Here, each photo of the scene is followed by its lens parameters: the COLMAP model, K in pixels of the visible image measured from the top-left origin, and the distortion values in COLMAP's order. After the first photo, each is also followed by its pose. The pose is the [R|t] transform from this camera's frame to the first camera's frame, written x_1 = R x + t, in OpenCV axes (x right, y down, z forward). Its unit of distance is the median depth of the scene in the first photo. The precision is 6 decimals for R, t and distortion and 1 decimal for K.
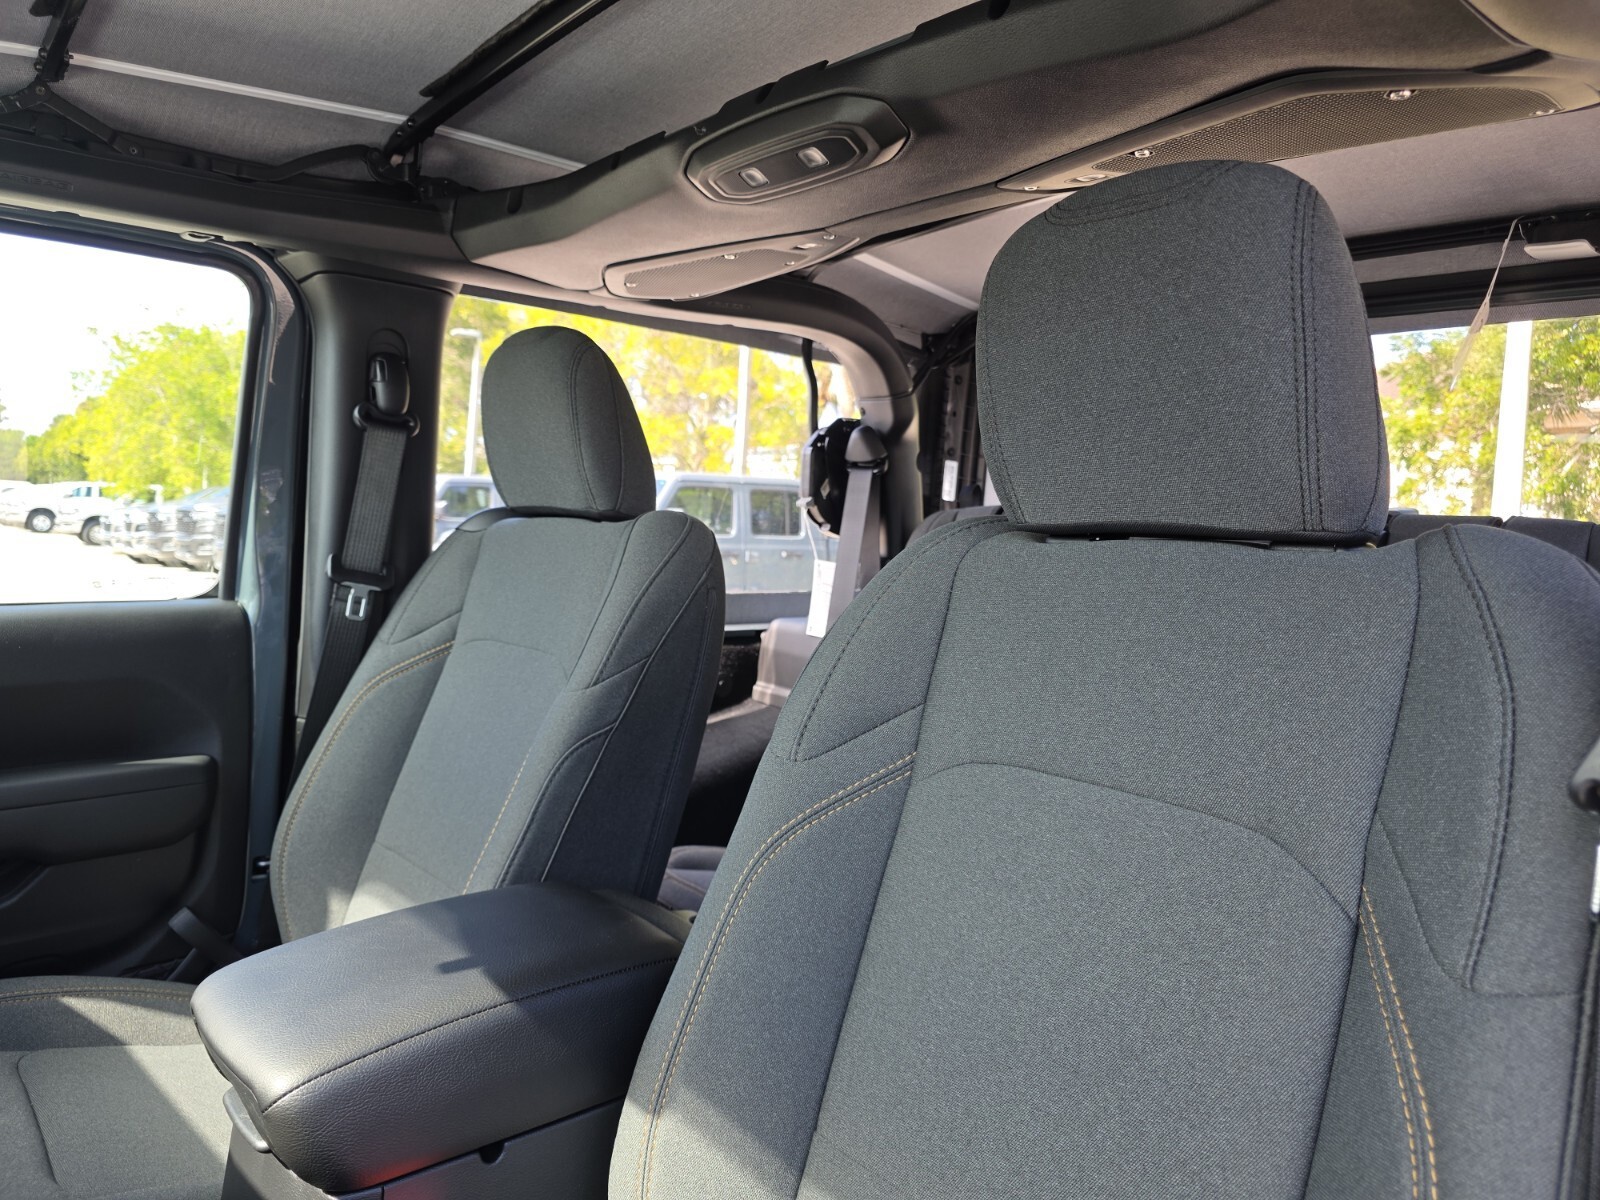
lens RADIAL K [[1088.5, 0, 793.5], [0, 1088.5, 569.3], [0, 0, 1]] dist [0.003896, -0.021538]
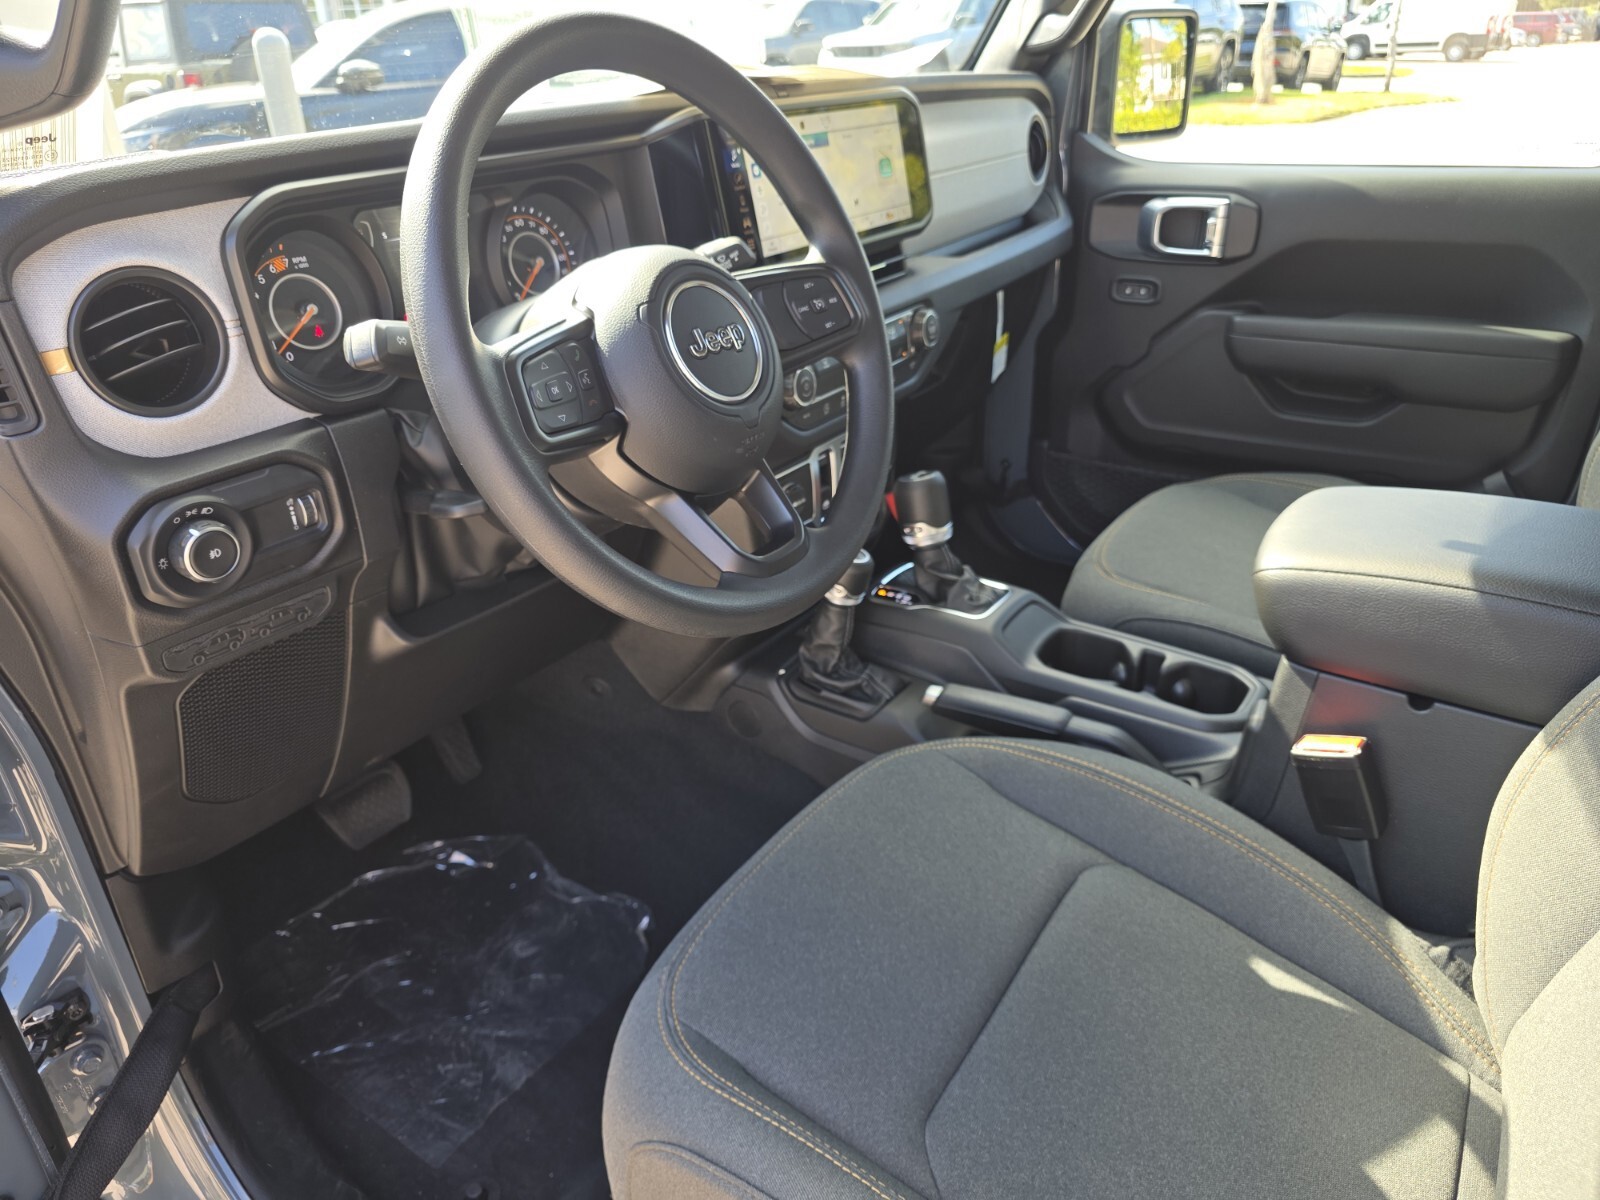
lens RADIAL K [[1111.6, 0, 800.0], [0, 1111.6, 600.0], [0, 0, 1]] dist [0.012263, -0.021972]
pose [[0.216313, 0.384125, -0.897584, 0.323296], [0.010341, 0.918397, 0.395525, -0.017280], [0.976269, -0.094839, 0.194689, 0.080935]]
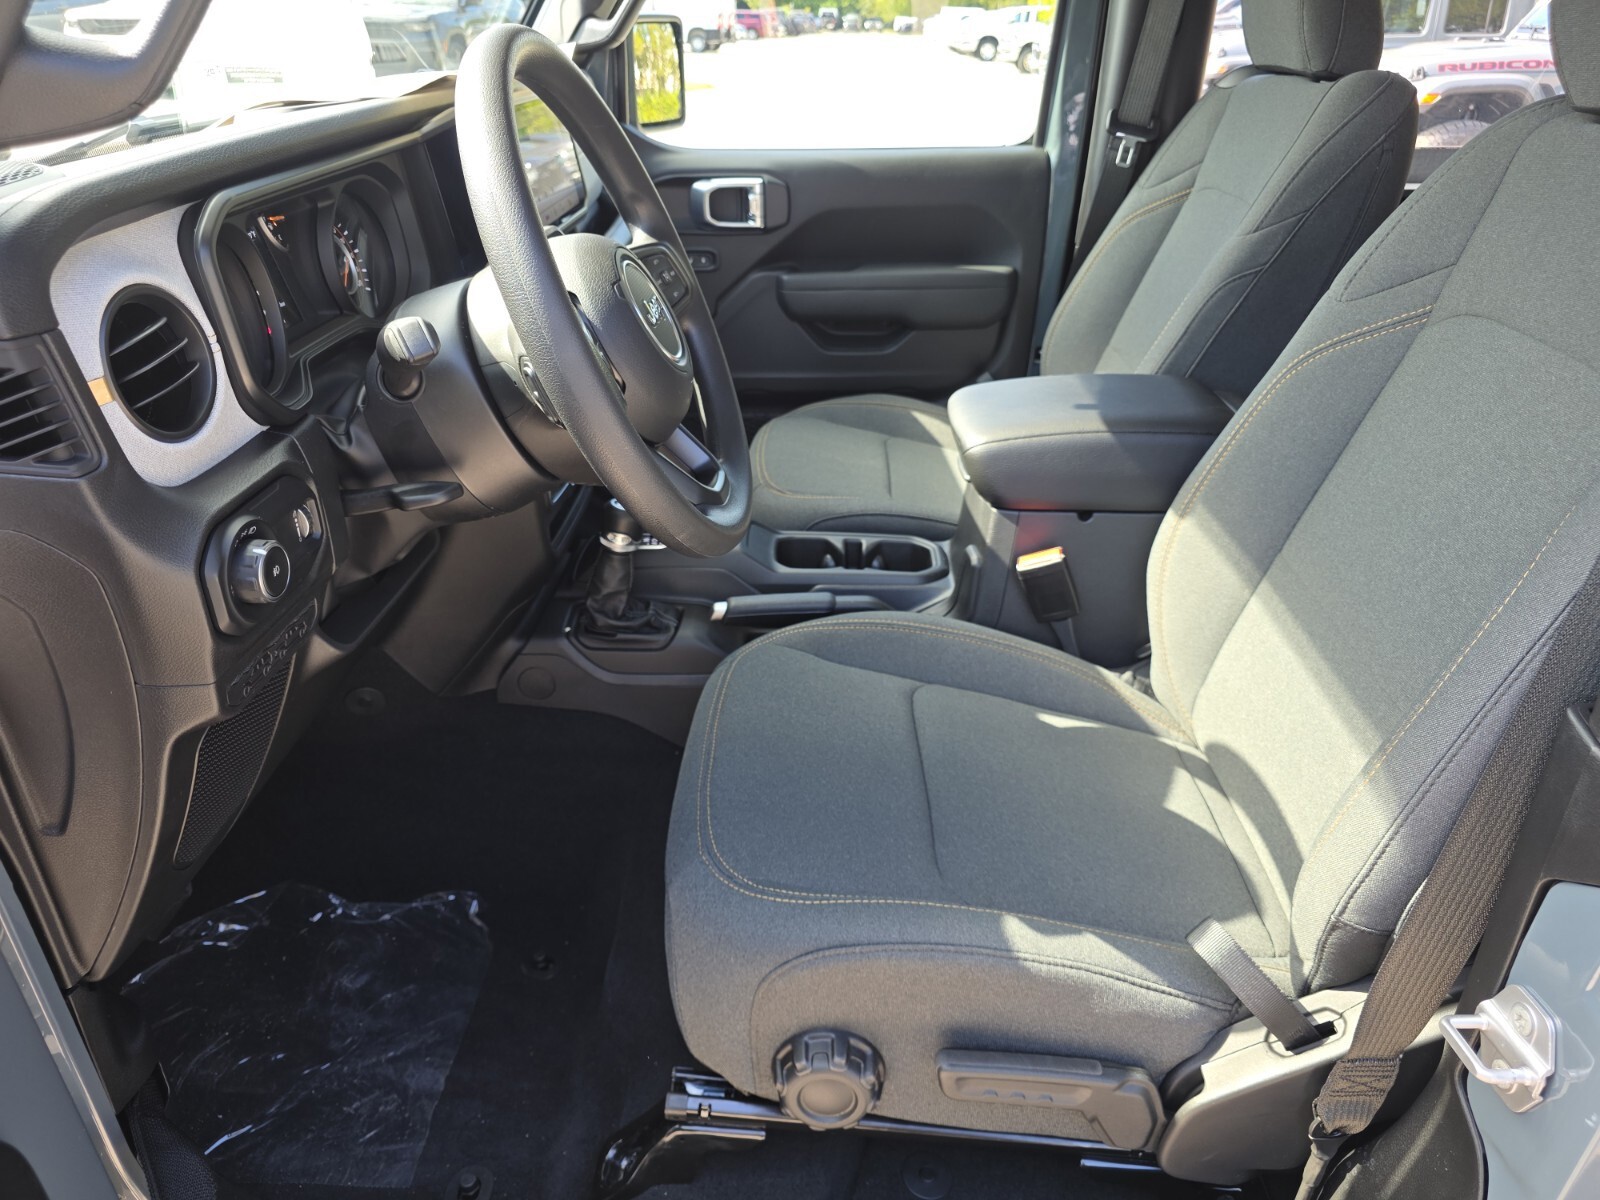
lens RADIAL K [[1111.6, 0, 800.0], [0, 1111.6, 600.0], [0, 0, 1]] dist [0.012263, -0.021972]
pose [[0.723601, 0.279824, -0.630952, 0.287599], [0.006634, 0.911272, 0.411752, -0.030487], [0.690187, -0.302130, 0.657541, -0.259843]]
